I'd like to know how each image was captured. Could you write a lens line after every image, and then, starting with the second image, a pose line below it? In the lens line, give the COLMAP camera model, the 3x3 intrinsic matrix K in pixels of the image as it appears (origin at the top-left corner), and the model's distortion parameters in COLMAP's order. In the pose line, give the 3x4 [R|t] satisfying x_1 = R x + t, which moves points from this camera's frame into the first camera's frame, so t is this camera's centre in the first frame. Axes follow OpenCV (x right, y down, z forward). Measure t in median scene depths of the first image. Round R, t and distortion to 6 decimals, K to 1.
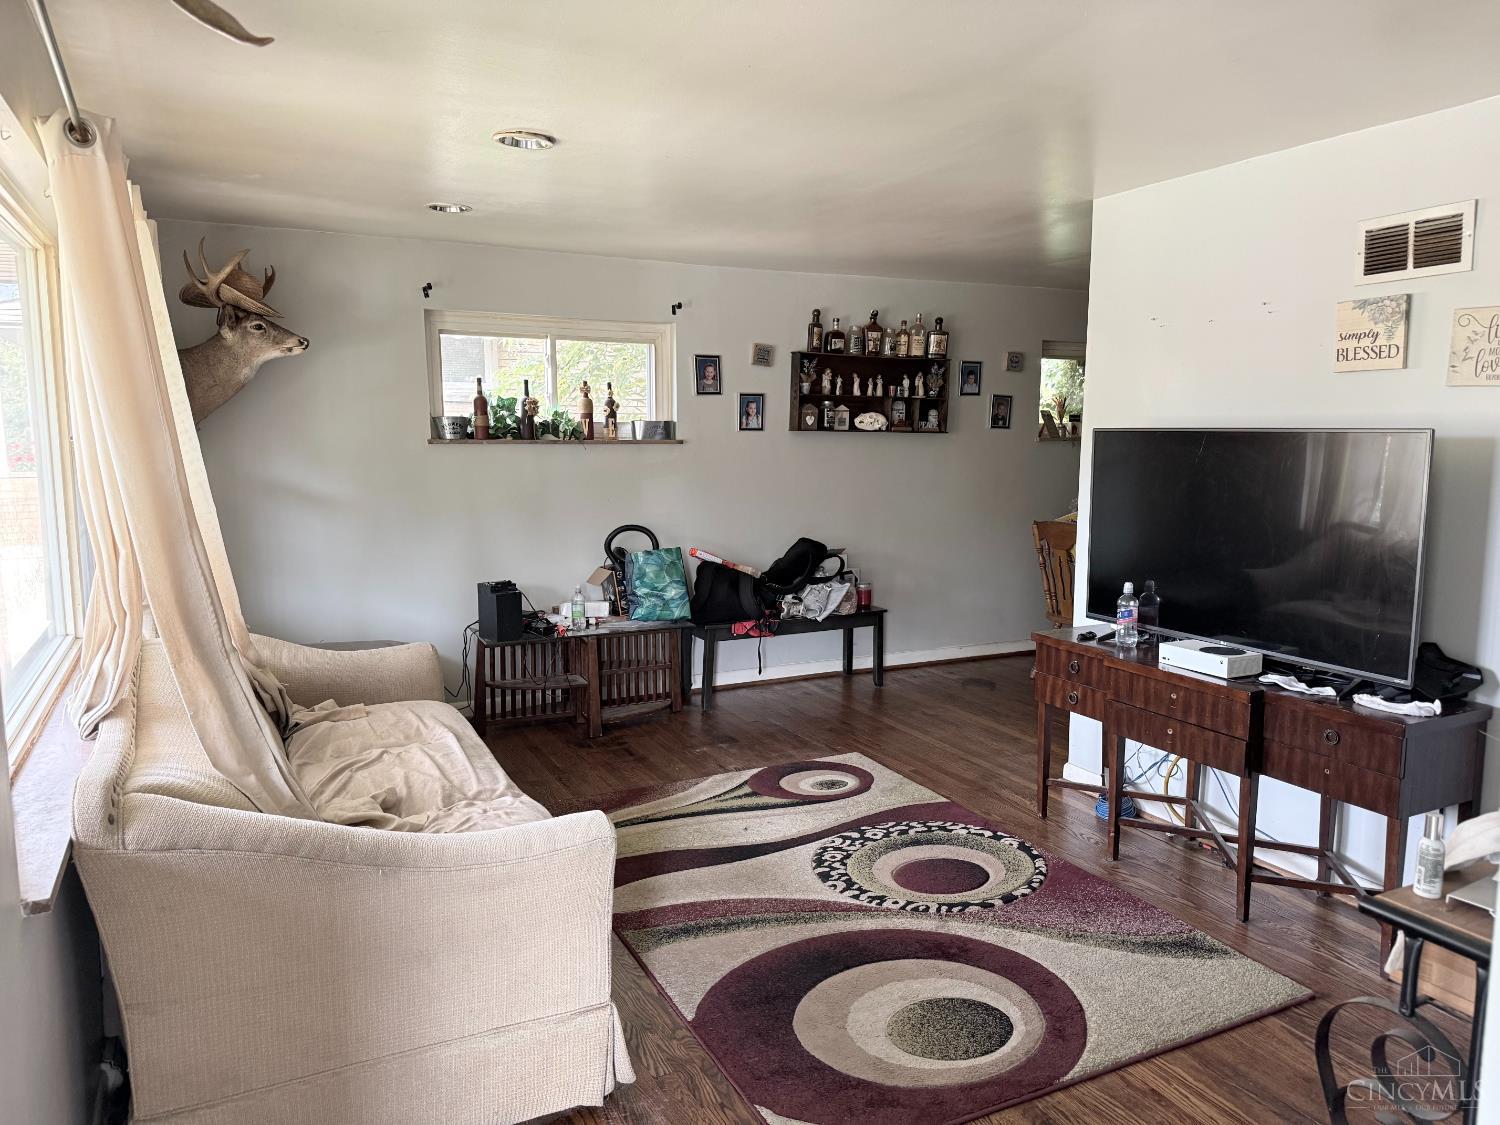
lens RADIAL K [[1067.9, 0, 750.0], [0, 1067.9, 562.5], [0, 0, 1]] dist [0.079452, -0.113563]
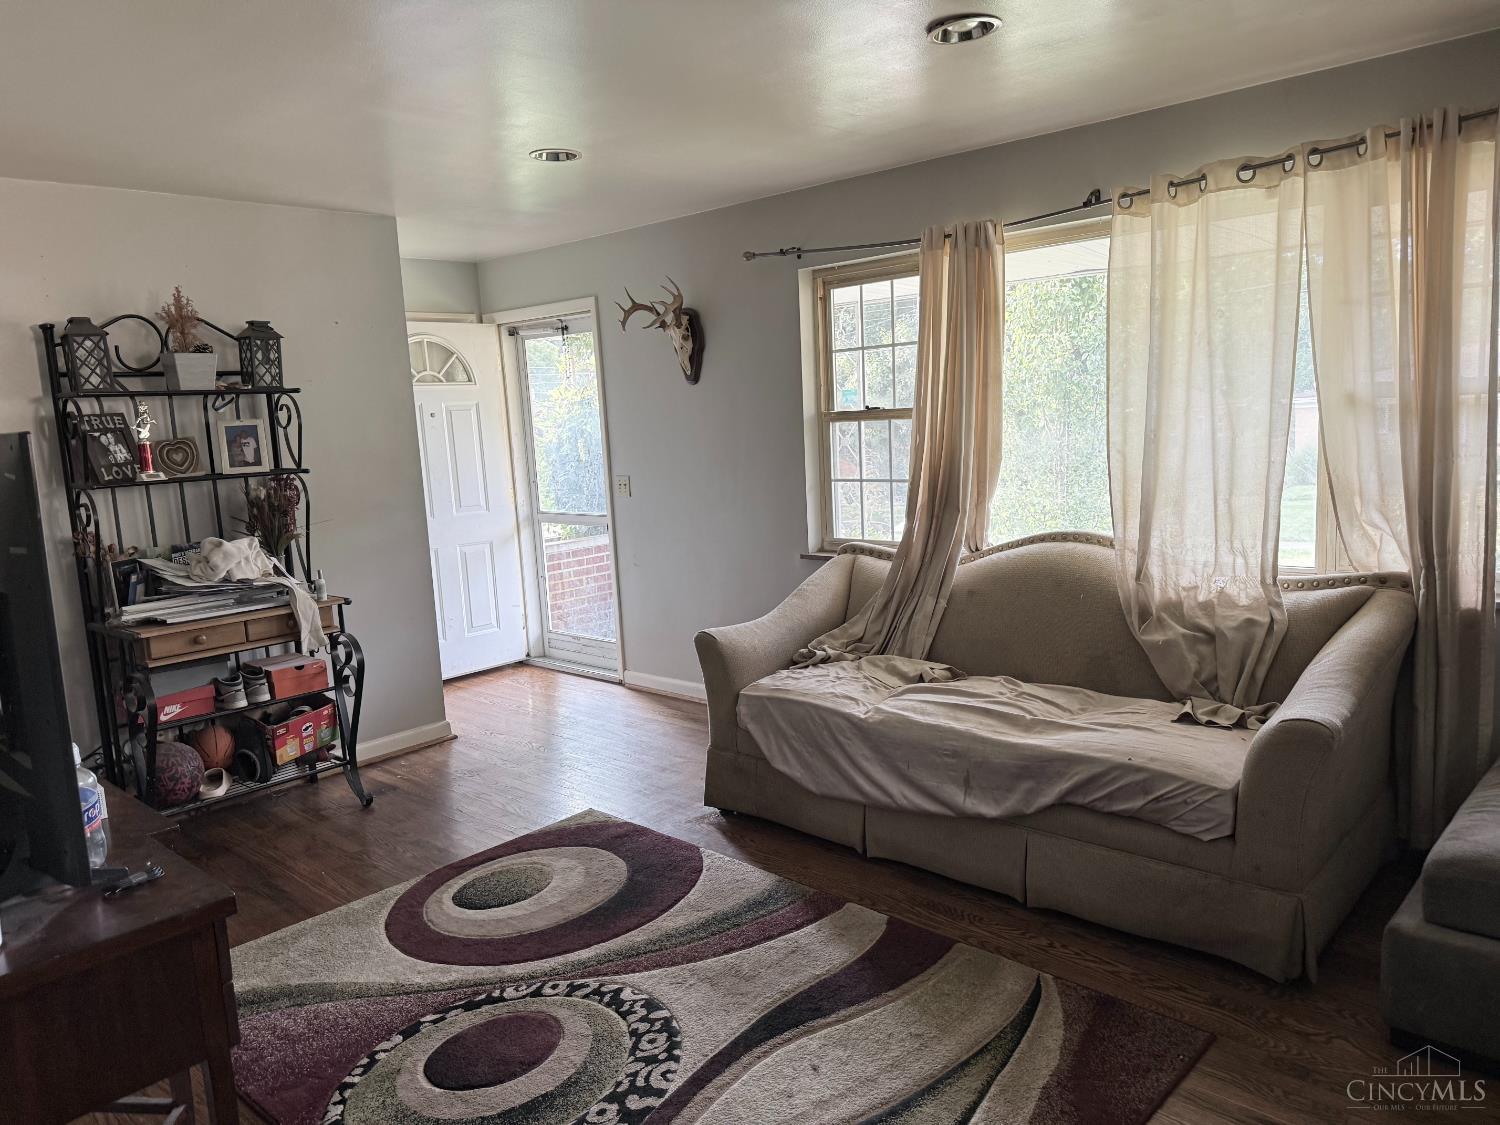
lens RADIAL K [[1067.9, 0, 750.0], [0, 1067.9, 562.5], [0, 0, 1]] dist [0.079452, -0.113563]
pose [[-0.936756, 0.101362, -0.334982, 0.227668], [0.010657, 0.964959, 0.262185, -0.204368], [0.349820, 0.242033, -0.905012, 1.637849]]
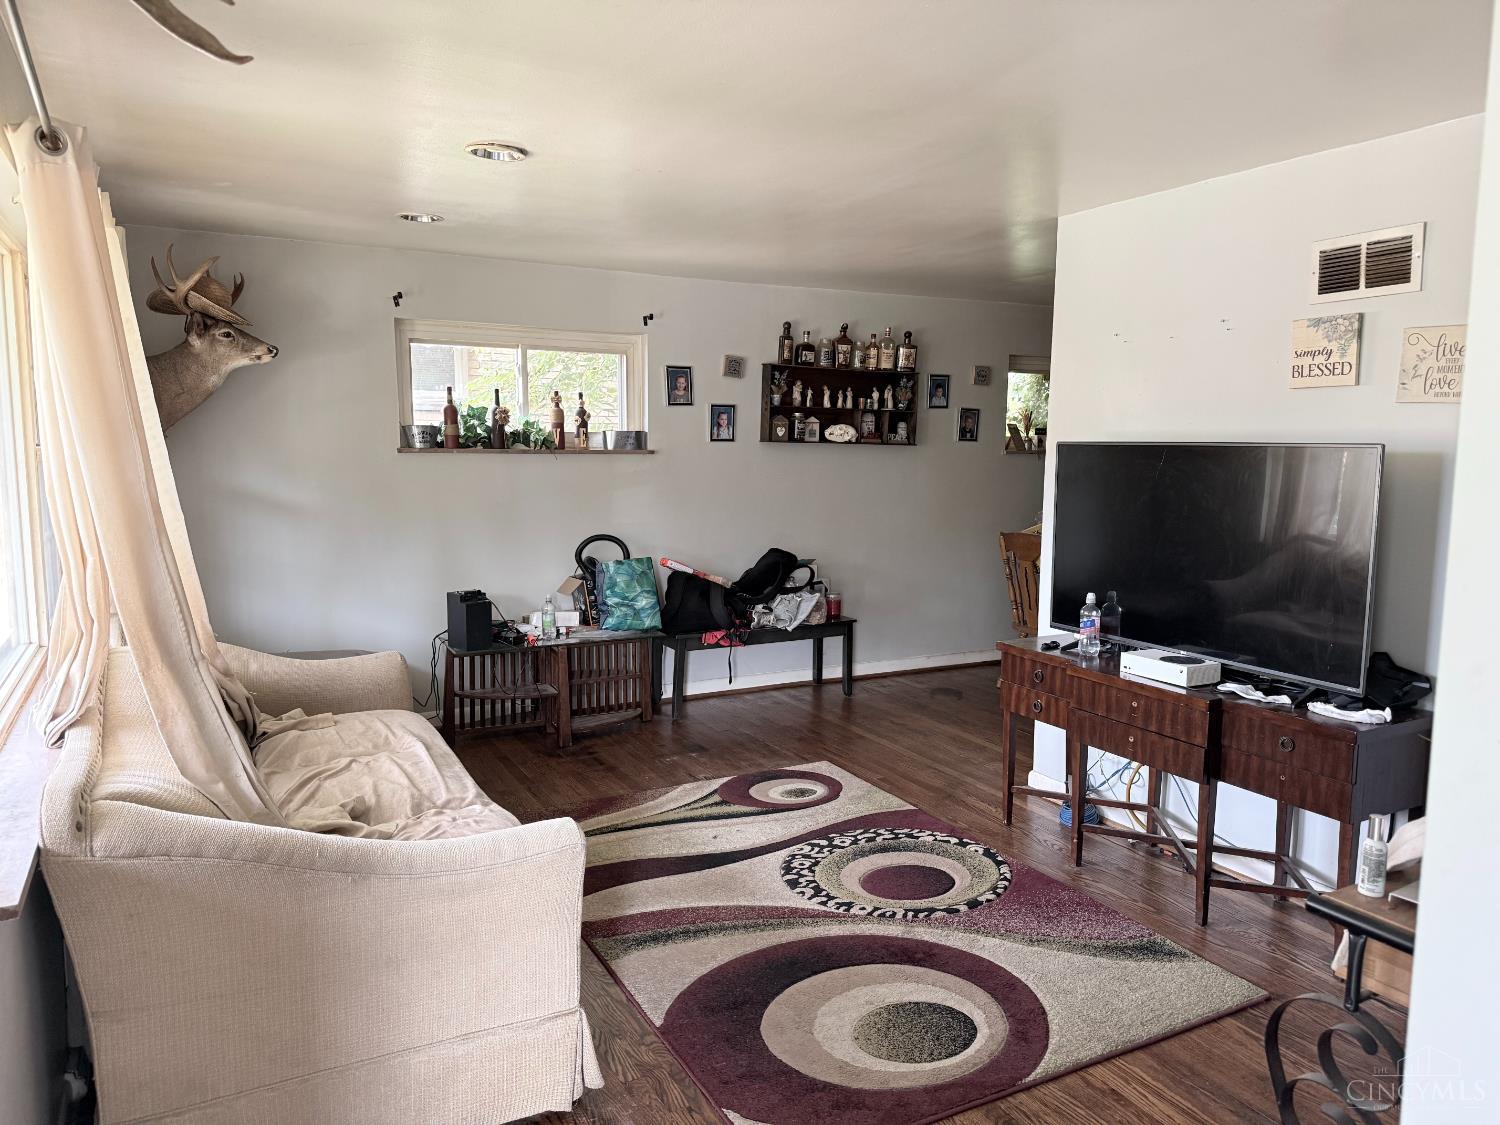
lens RADIAL K [[1067.9, 0, 750.0], [0, 1067.9, 562.5], [0, 0, 1]] dist [0.079452, -0.113563]
pose [[0.999632, 0.003064, 0.026953, 0.001058], [-0.002802, 0.999948, -0.009768, 0.000690], [-0.026981, 0.009689, 0.999589, -0.010335]]
